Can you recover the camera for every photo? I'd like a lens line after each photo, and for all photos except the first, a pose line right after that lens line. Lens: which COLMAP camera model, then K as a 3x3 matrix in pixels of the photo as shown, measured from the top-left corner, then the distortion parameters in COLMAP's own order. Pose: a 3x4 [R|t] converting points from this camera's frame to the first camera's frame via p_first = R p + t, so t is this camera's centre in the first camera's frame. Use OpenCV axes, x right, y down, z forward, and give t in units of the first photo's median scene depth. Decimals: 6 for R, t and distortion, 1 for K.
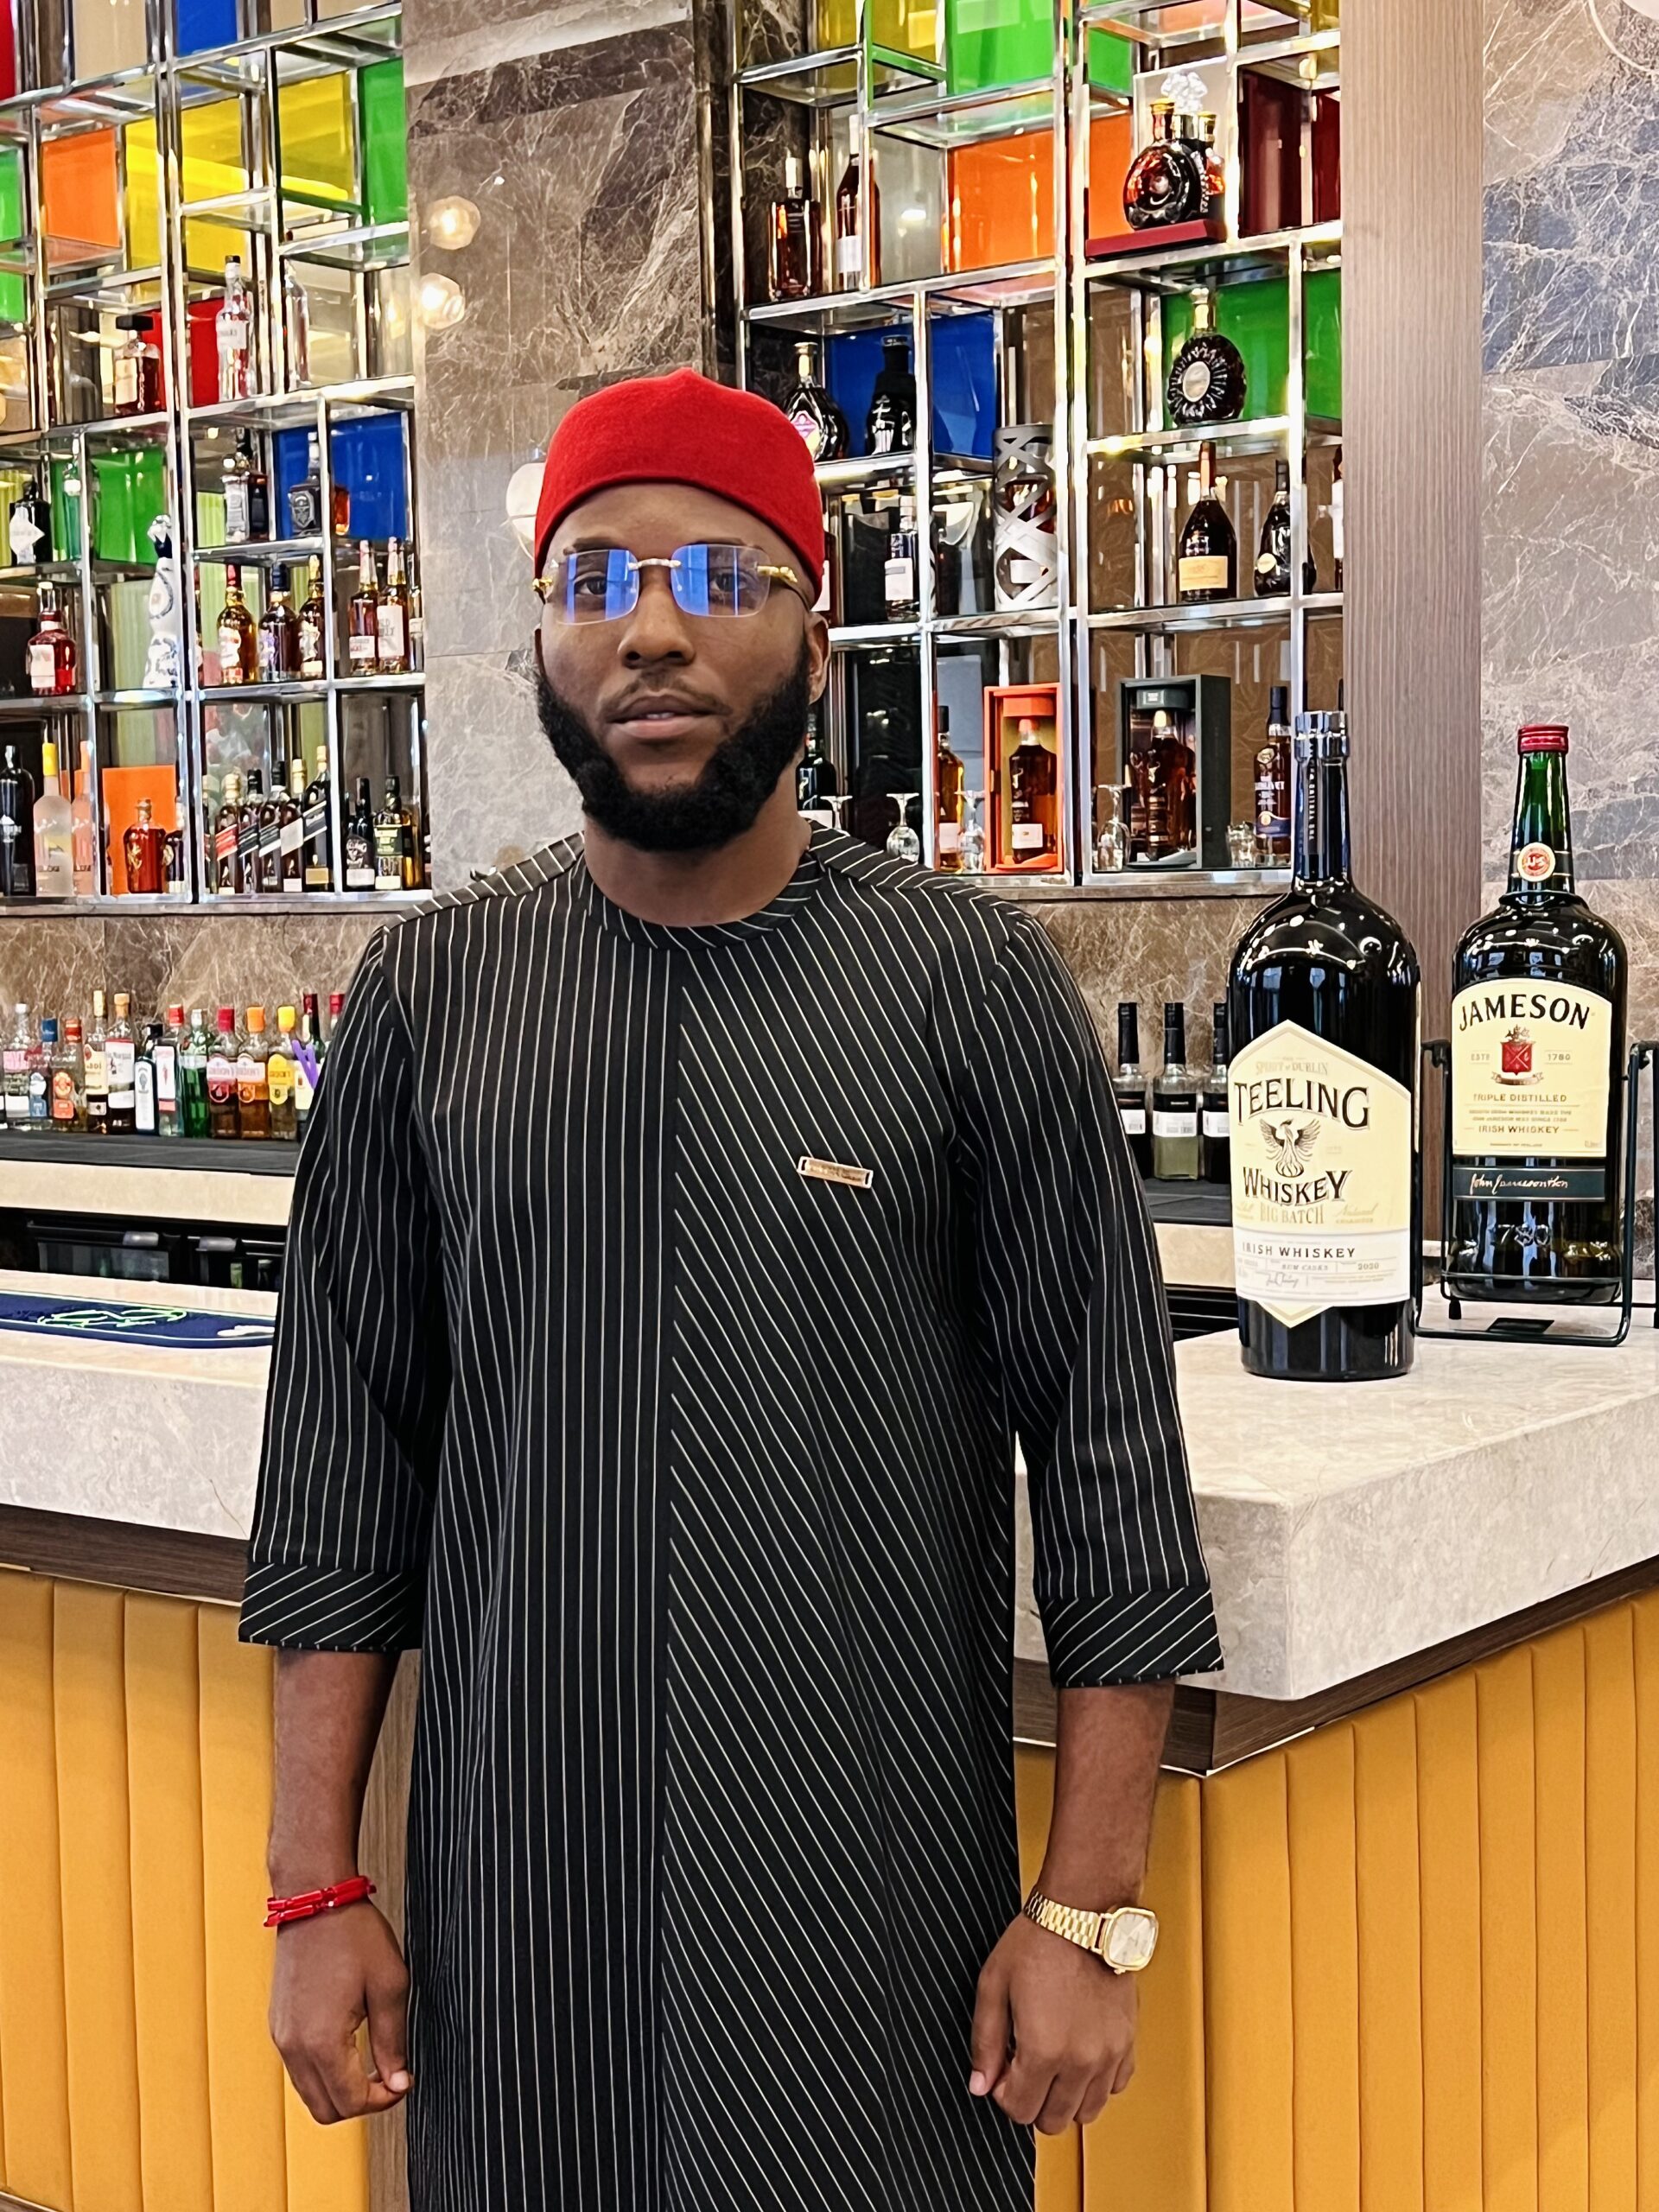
lens RADIAL K [[3252.1, 0, 833.0], [0, 3252.1, 1130.9], [0, 0, 1]] dist [0.185259, -0.585709]
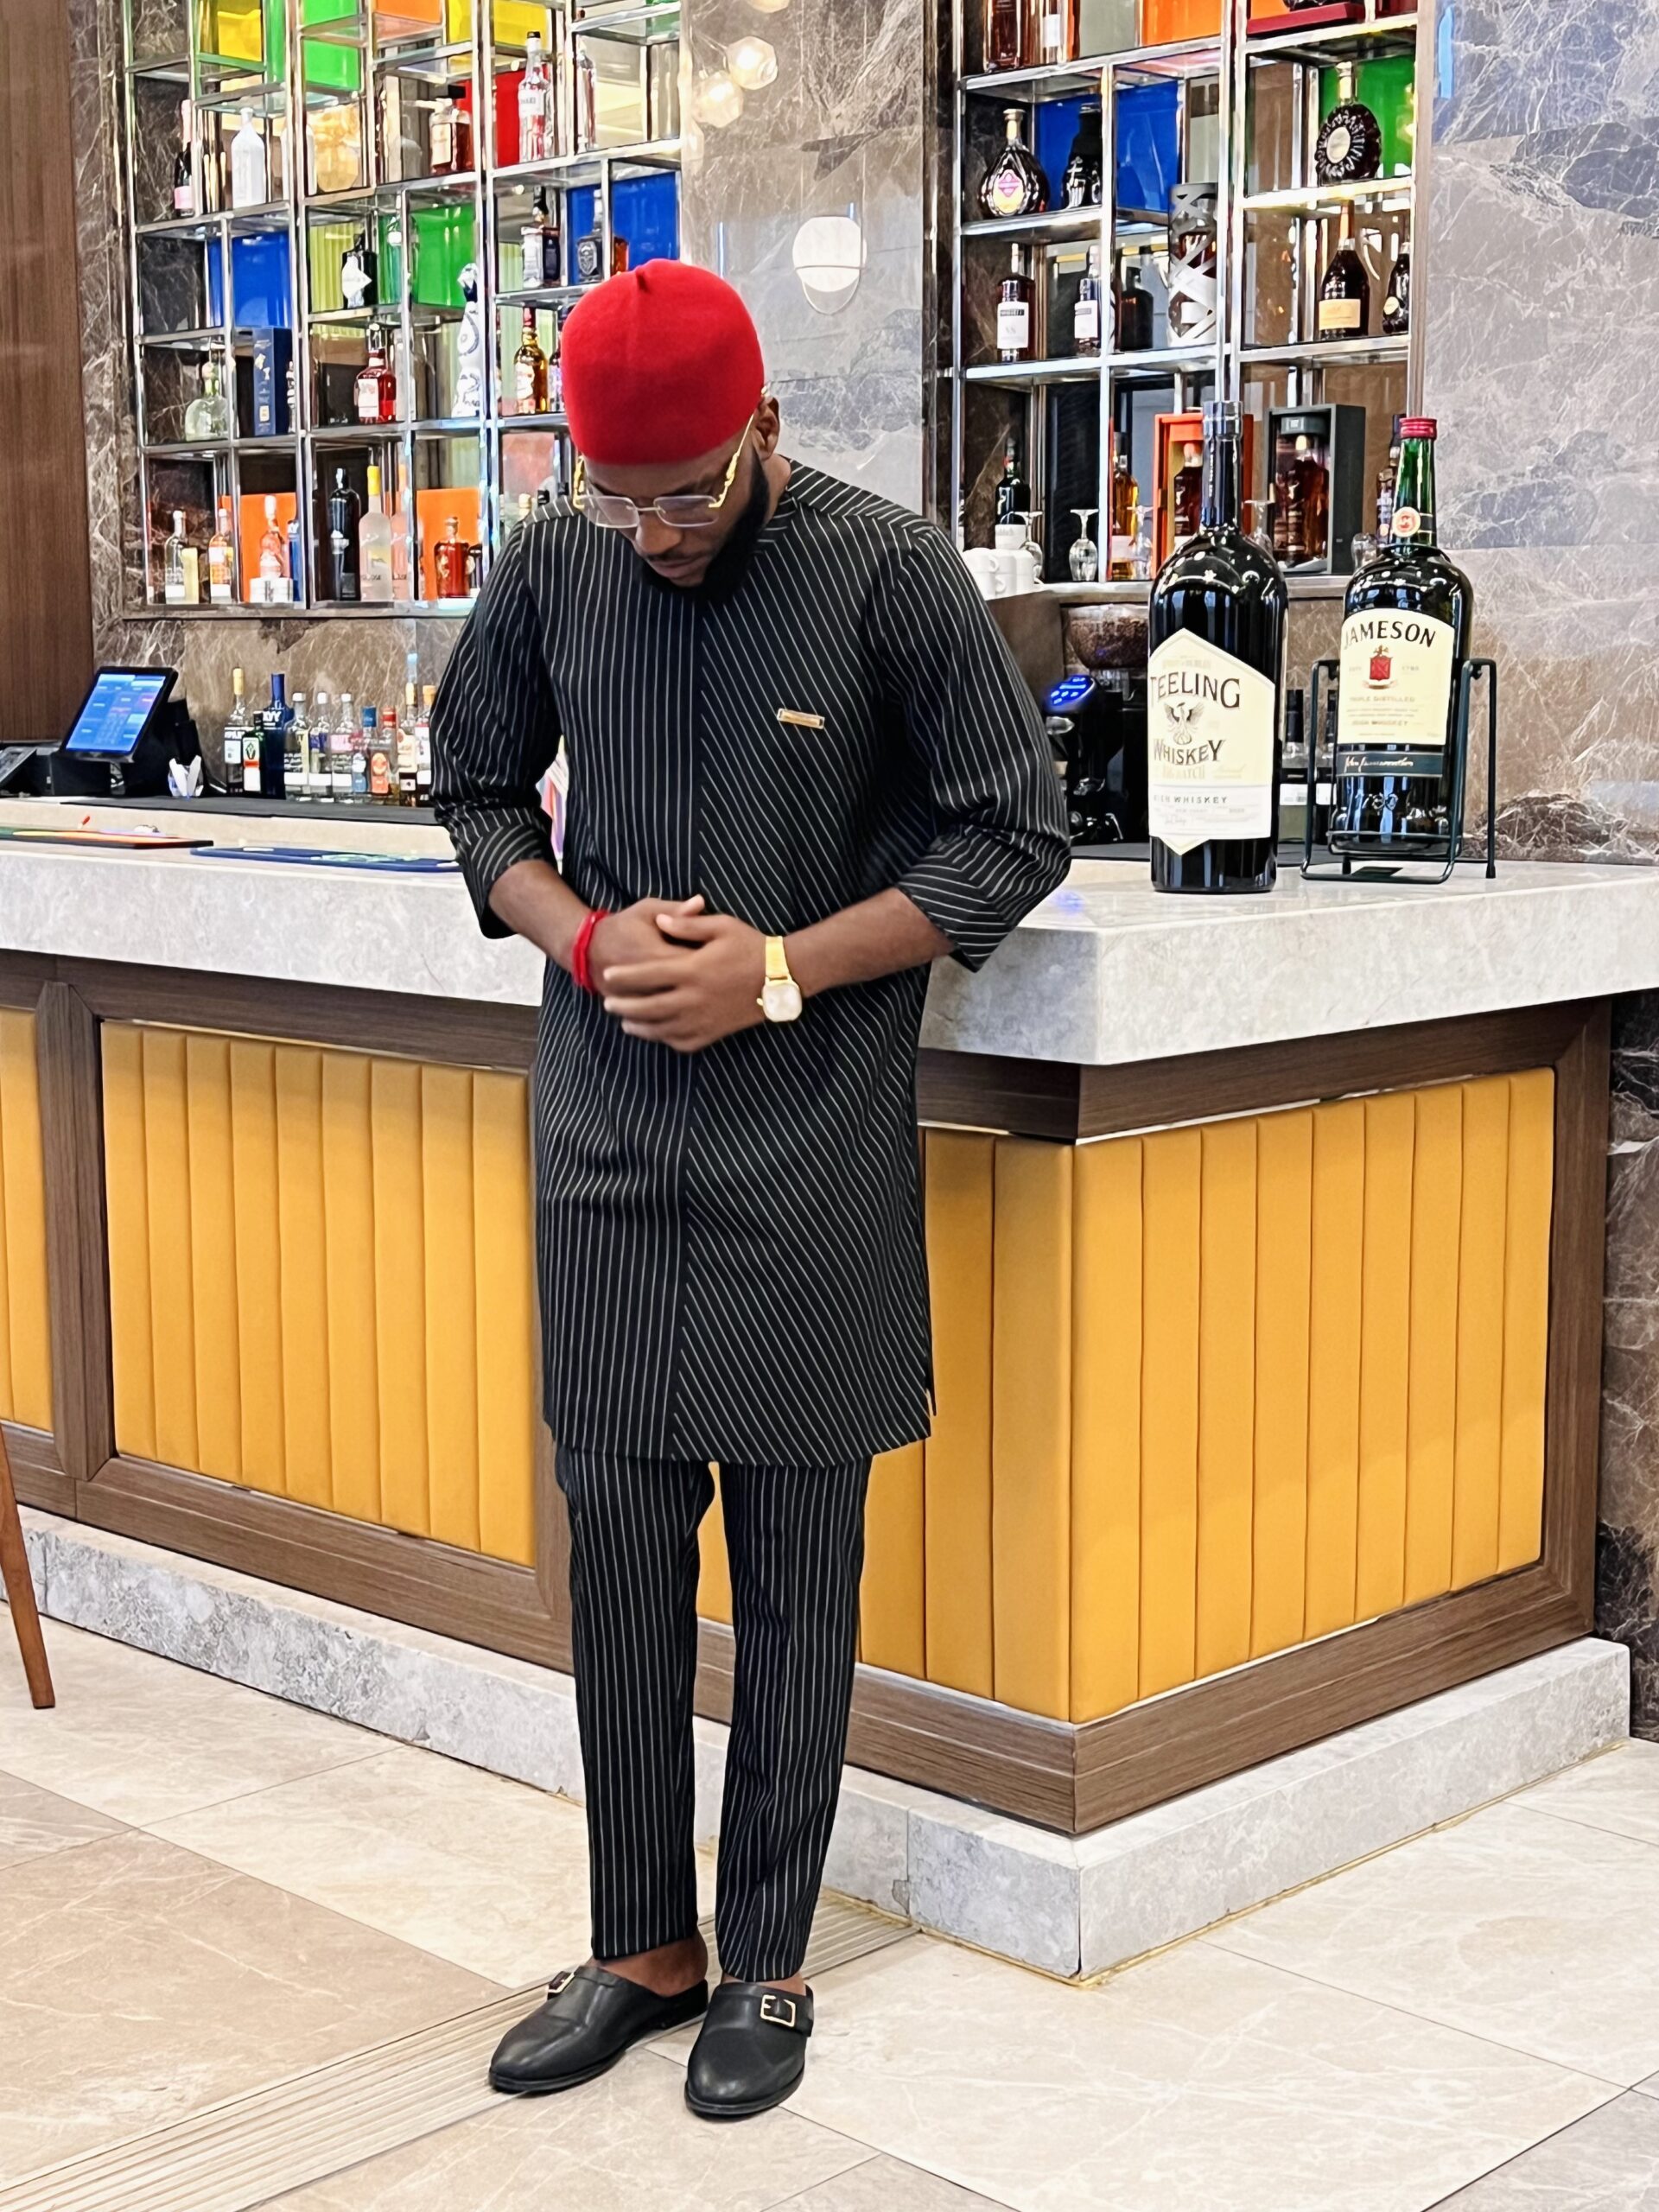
lens RADIAL K [[3252.1, 0, 833.0], [0, 3252.1, 1130.9], [0, 0, 1]] dist [0.185259, -0.585709]
pose [[0.993941, 0.032254, -0.105080, 0.063029], [-0.024898, 0.997196, 0.070576, 0.036667], [0.107062, -0.067532, 0.991956, -0.175518]]
